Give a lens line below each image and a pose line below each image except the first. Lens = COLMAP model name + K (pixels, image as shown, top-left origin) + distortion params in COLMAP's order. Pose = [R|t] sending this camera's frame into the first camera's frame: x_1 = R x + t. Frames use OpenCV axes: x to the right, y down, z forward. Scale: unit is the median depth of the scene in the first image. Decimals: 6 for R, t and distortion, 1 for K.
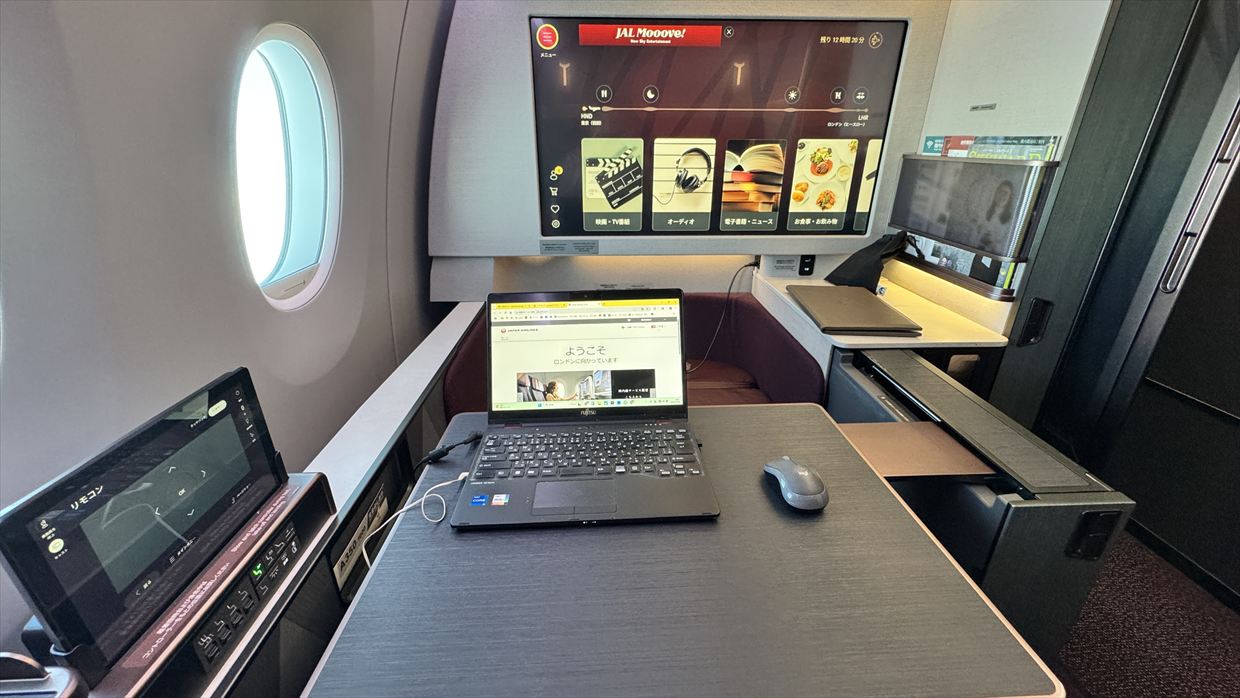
lens RADIAL K [[490.1, 0, 624.4], [0, 490.1, 346.5], [0, 0, 1]] dist [0.005005, 0.000977]
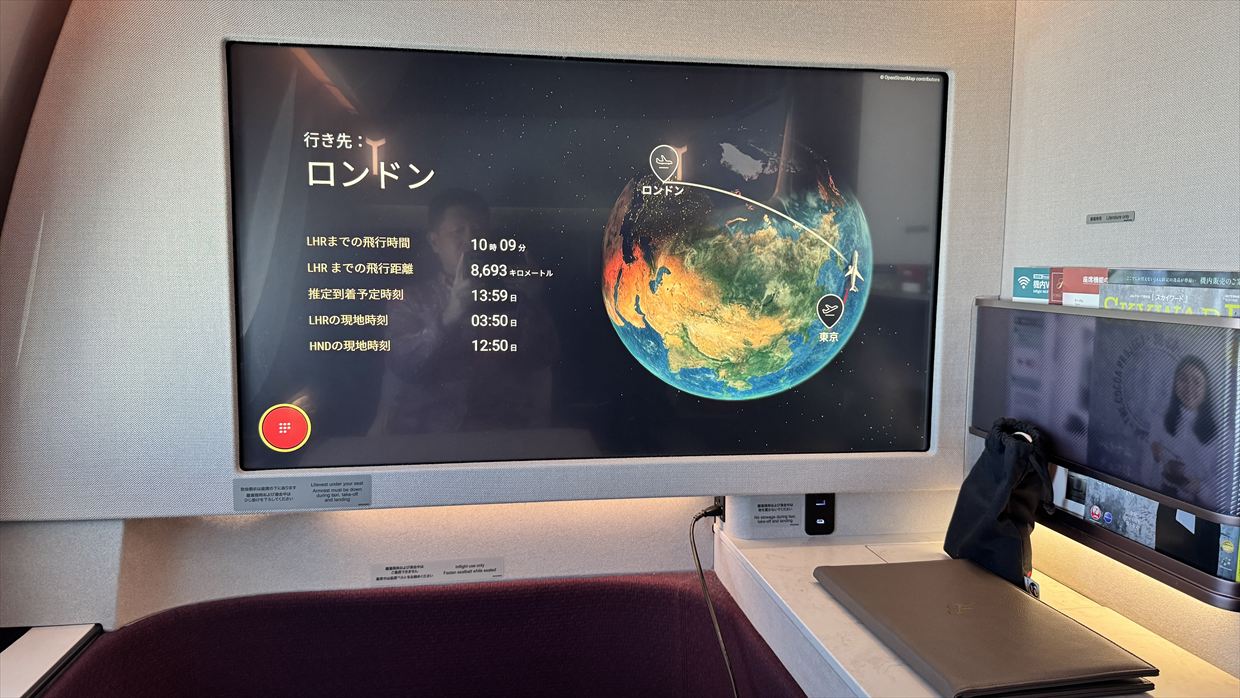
lens RADIAL K [[879.0, 0, 620.3], [0, 879.0, 363.1], [0, 0, 1]] dist [0.035411, -0.053343]
pose [[0.993151, -0.009339, 0.116467, 0.099473], [0.041665, 0.959575, -0.278350, -0.095534], [-0.109159, 0.281296, 0.953392, 0.200517]]
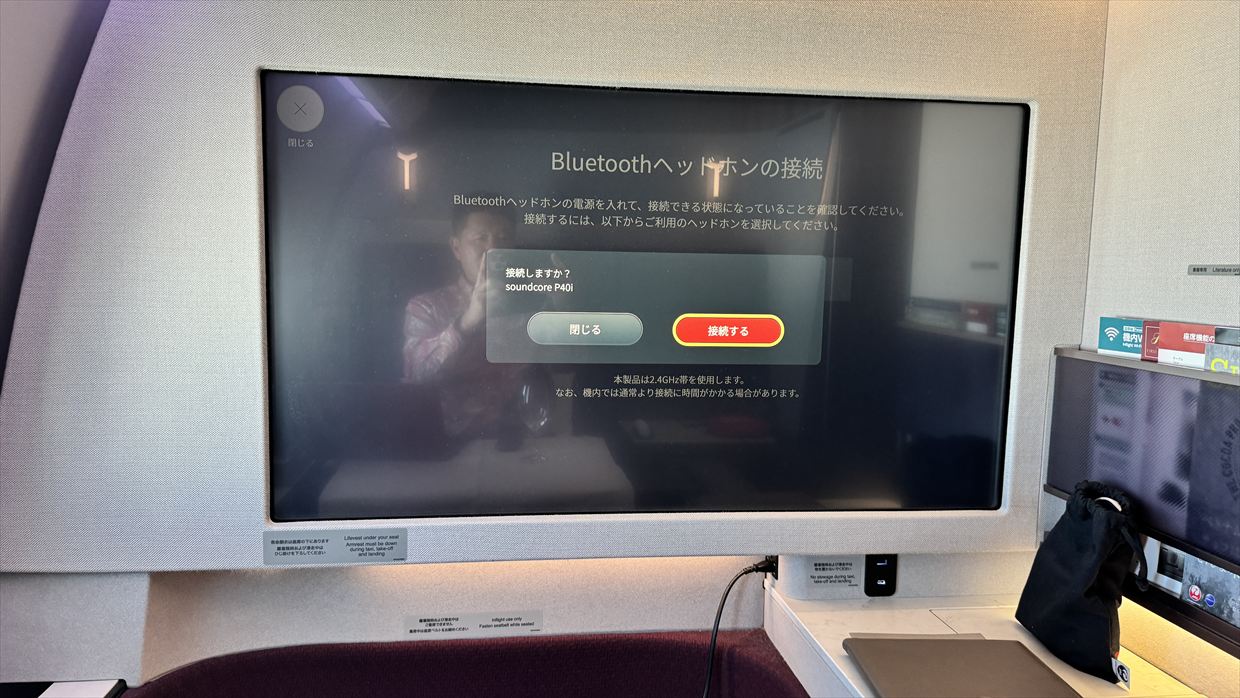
lens RADIAL K [[879.0, 0, 614.5], [0, 879.0, 378.9], [0, 0, 1]] dist [0.035411, -0.053343]
pose [[0.996089, 0.003554, 0.088286, 0.072009], [0.020378, 0.963011, -0.268689, -0.159185], [-0.085975, 0.269438, 0.959172, 0.249676]]
